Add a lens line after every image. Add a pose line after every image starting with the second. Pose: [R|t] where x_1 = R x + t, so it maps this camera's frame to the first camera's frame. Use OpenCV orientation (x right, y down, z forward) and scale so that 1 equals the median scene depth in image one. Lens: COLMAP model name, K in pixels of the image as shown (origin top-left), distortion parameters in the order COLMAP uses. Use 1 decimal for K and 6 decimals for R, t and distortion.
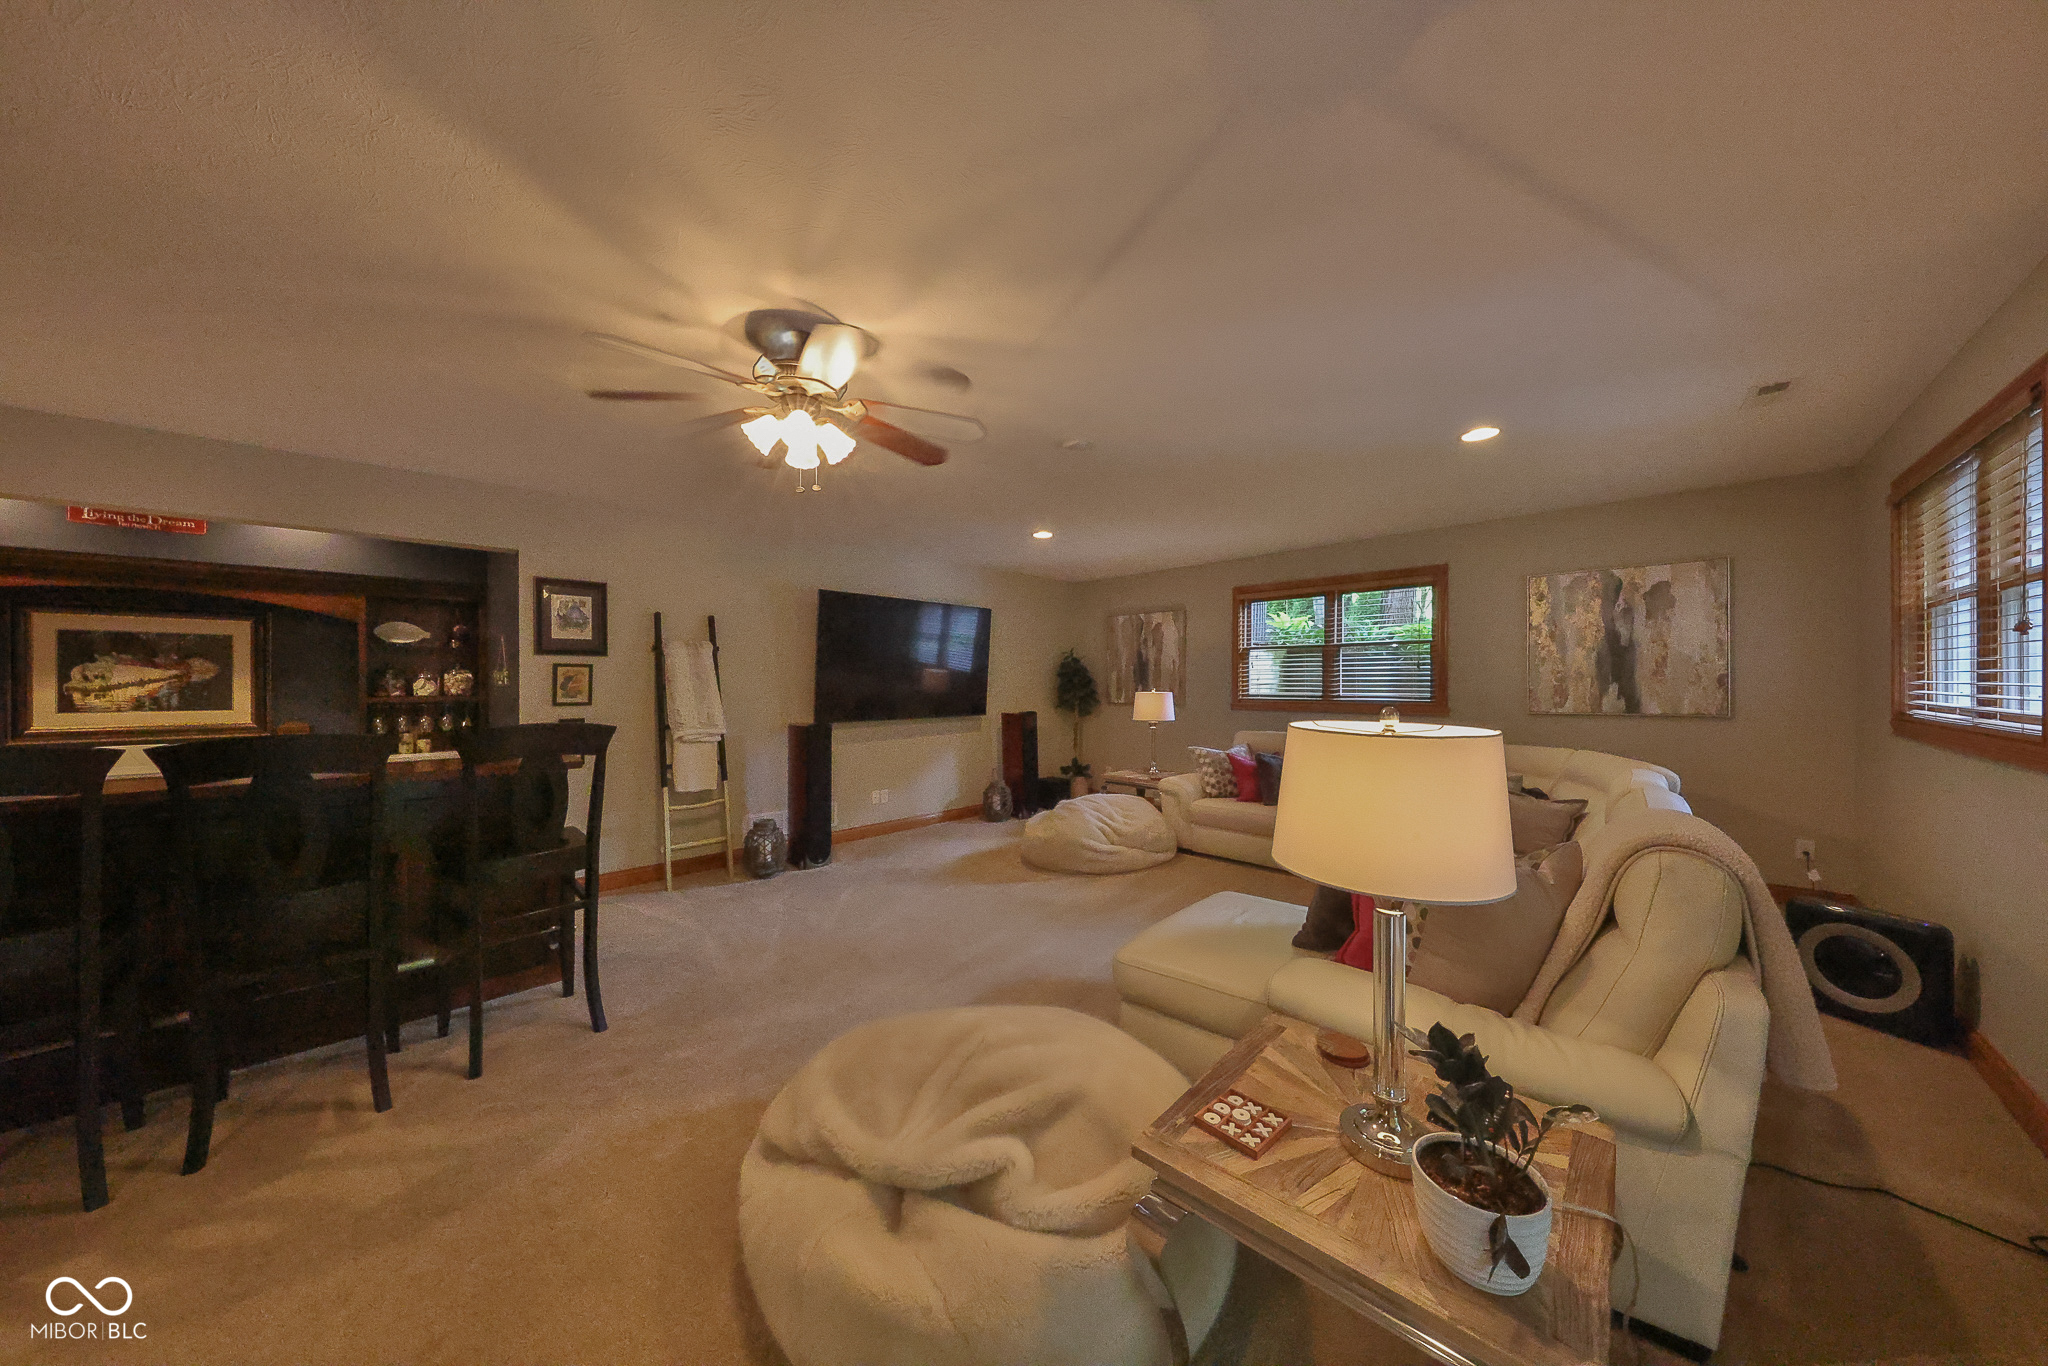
lens RADIAL K [[650.0, 0, 1026.0], [0, 650.0, 685.7], [0, 0, 1]] dist [0.000221, 0.000005]
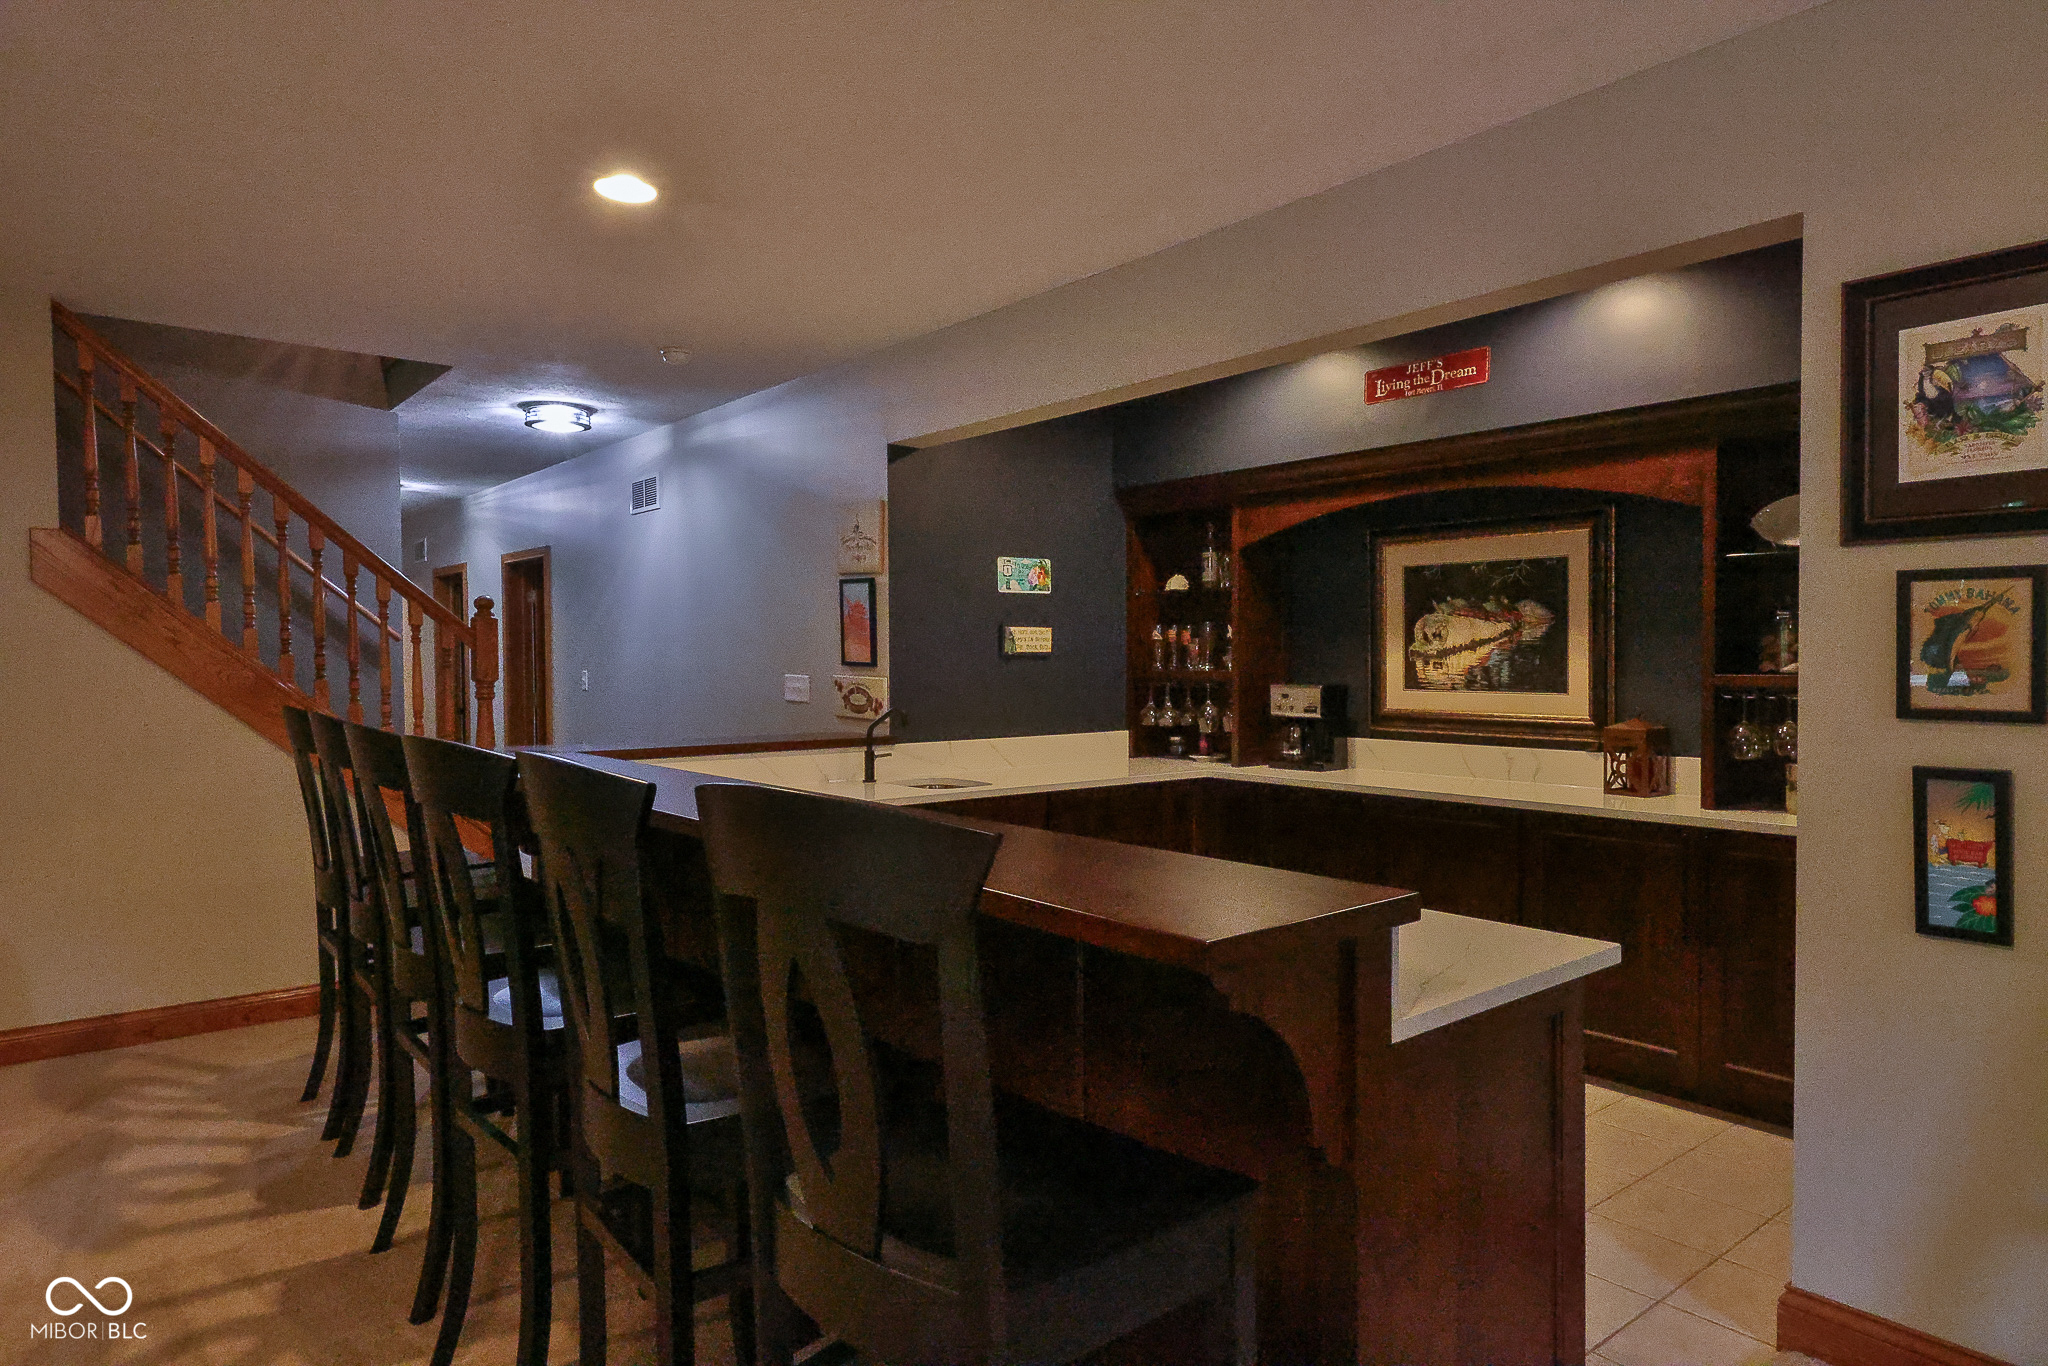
lens RADIAL K [[1237.6, 0, 1030.5], [0, 1237.6, 683.6], [0, 0, 1]] dist [0.007023, 0.000794]
pose [[-0.125884, 0.027752, -0.991657, -0.141820], [0.006616, 0.999610, 0.027135, -0.001971], [0.992023, -0.003145, -0.126019, 0.725358]]
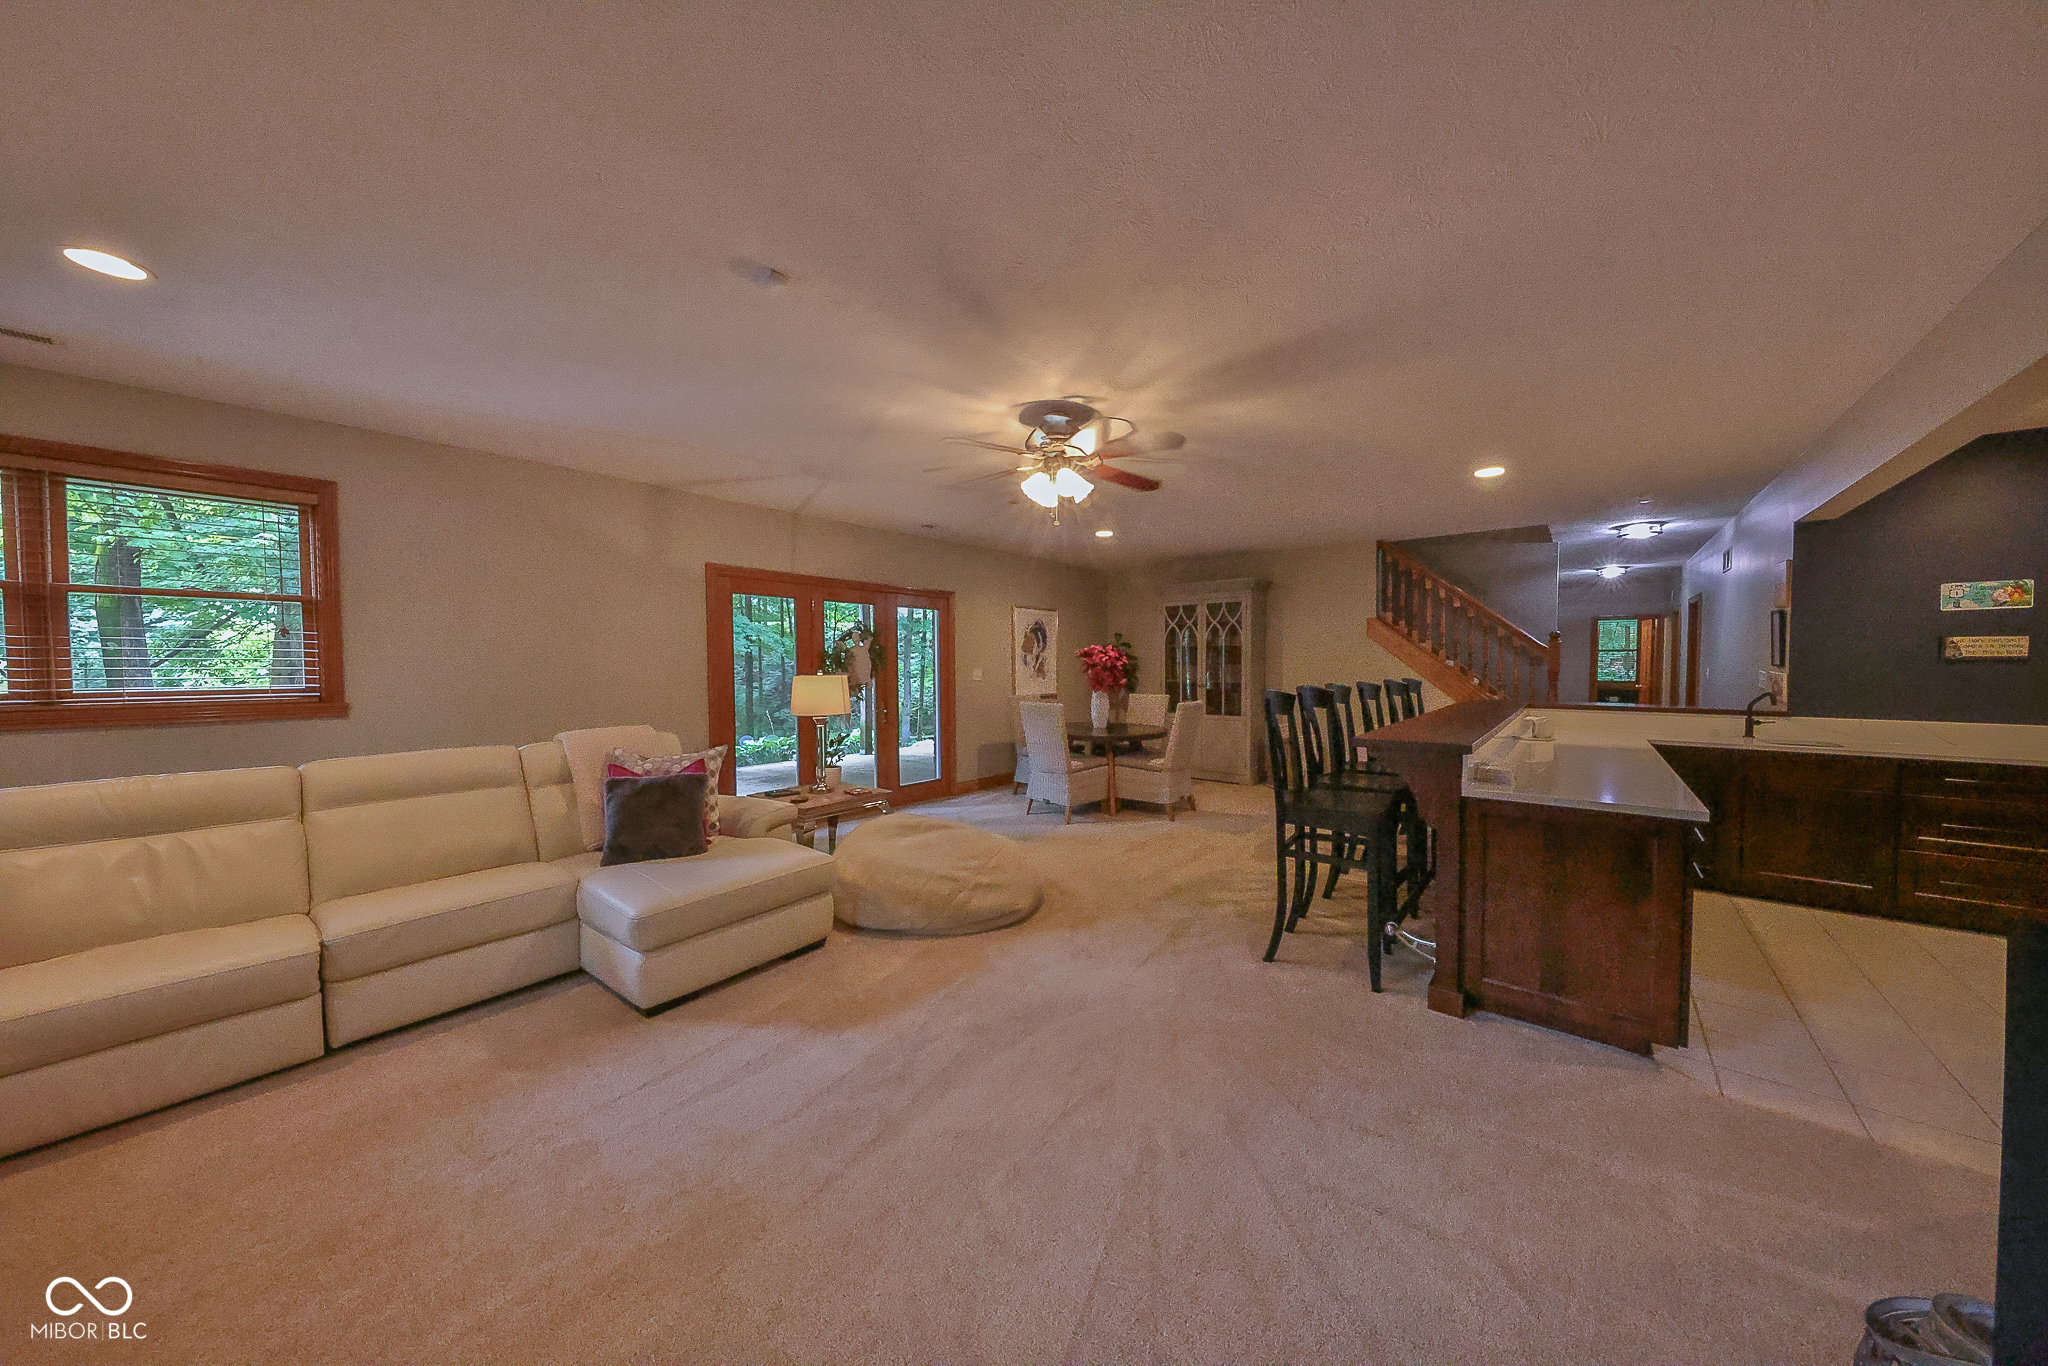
lens RADIAL K [[650.0, 0, 1032.3], [0, 650.0, 682.7], [0, 0, 1]] dist [0.000221, 0.000005]
pose [[-0.998229, 0.011196, -0.058428, -0.126837], [0.009564, 0.999558, 0.028135, -0.001265], [0.058717, 0.027526, -0.997895, 1.426050]]
